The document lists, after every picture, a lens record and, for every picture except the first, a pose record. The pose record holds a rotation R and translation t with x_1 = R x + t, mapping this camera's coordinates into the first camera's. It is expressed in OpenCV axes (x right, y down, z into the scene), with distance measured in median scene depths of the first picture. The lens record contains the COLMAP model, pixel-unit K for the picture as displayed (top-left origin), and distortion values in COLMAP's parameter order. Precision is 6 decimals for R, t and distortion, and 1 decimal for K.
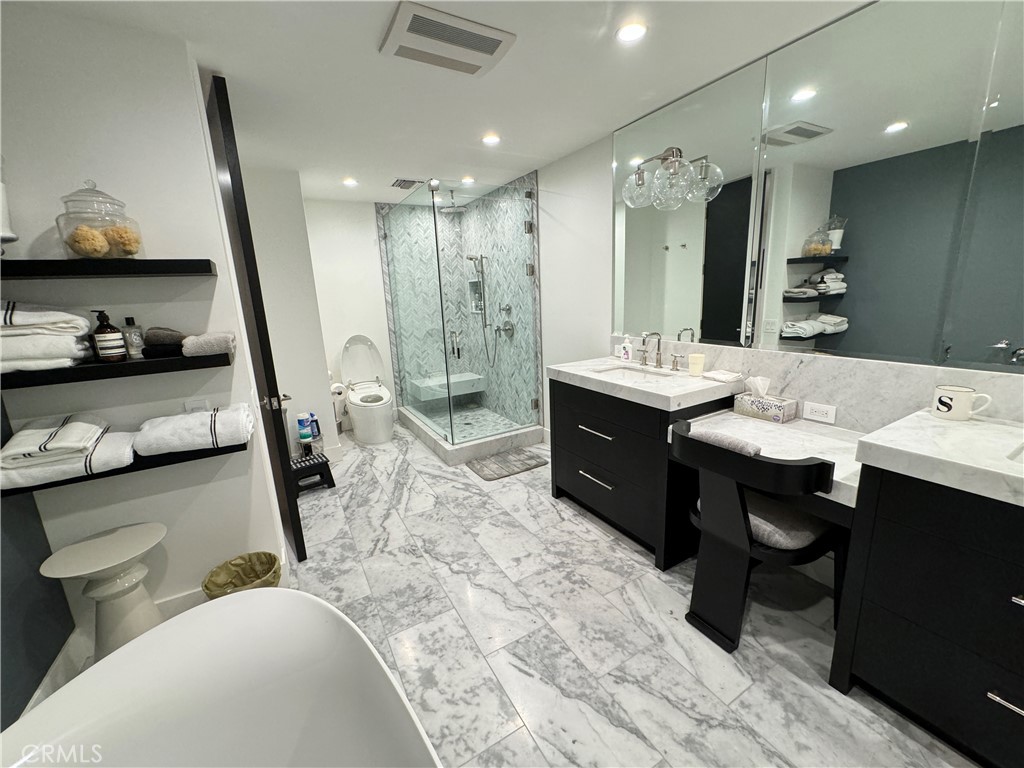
lens RADIAL K [[410.2, 0, 513.7], [0, 410.2, 381.4], [0, 0, 1]] dist [-0.000197, 0.000235]
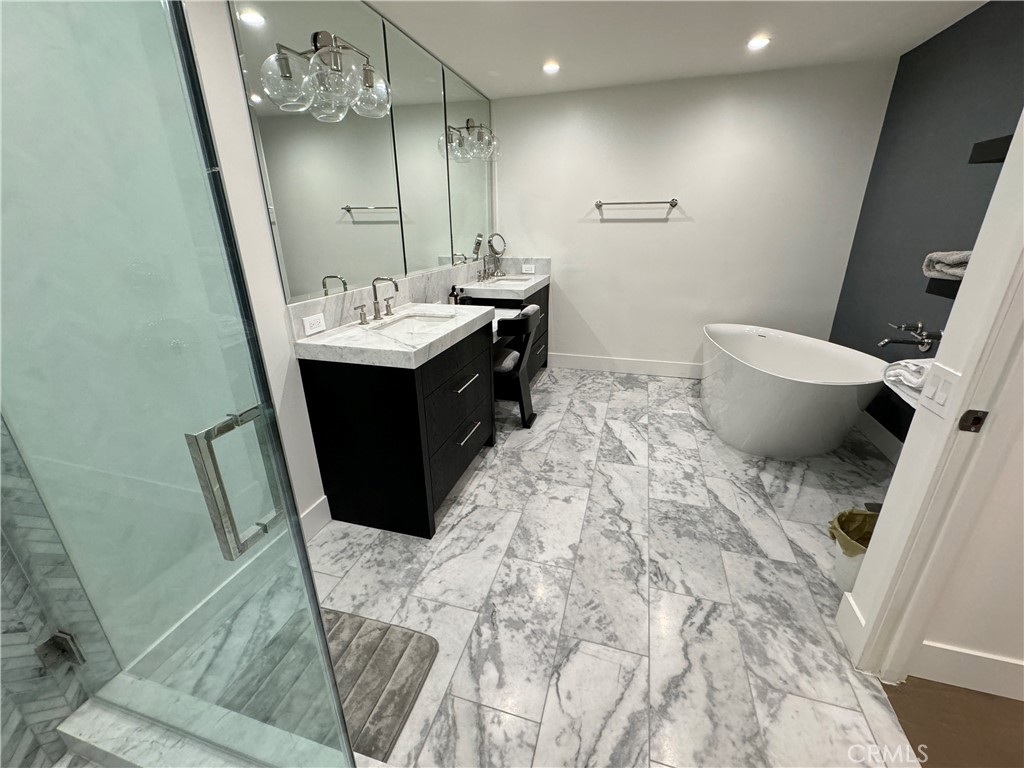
lens RADIAL K [[410.2, 0, 513.7], [0, 410.2, 381.4], [0, 0, 1]] dist [-0.000197, 0.000235]
pose [[-0.677116, -0.216500, 0.703307, -0.540977], [0.197118, 0.867452, 0.456805, -0.293326], [-0.708984, 0.447945, -0.544690, 1.504459]]
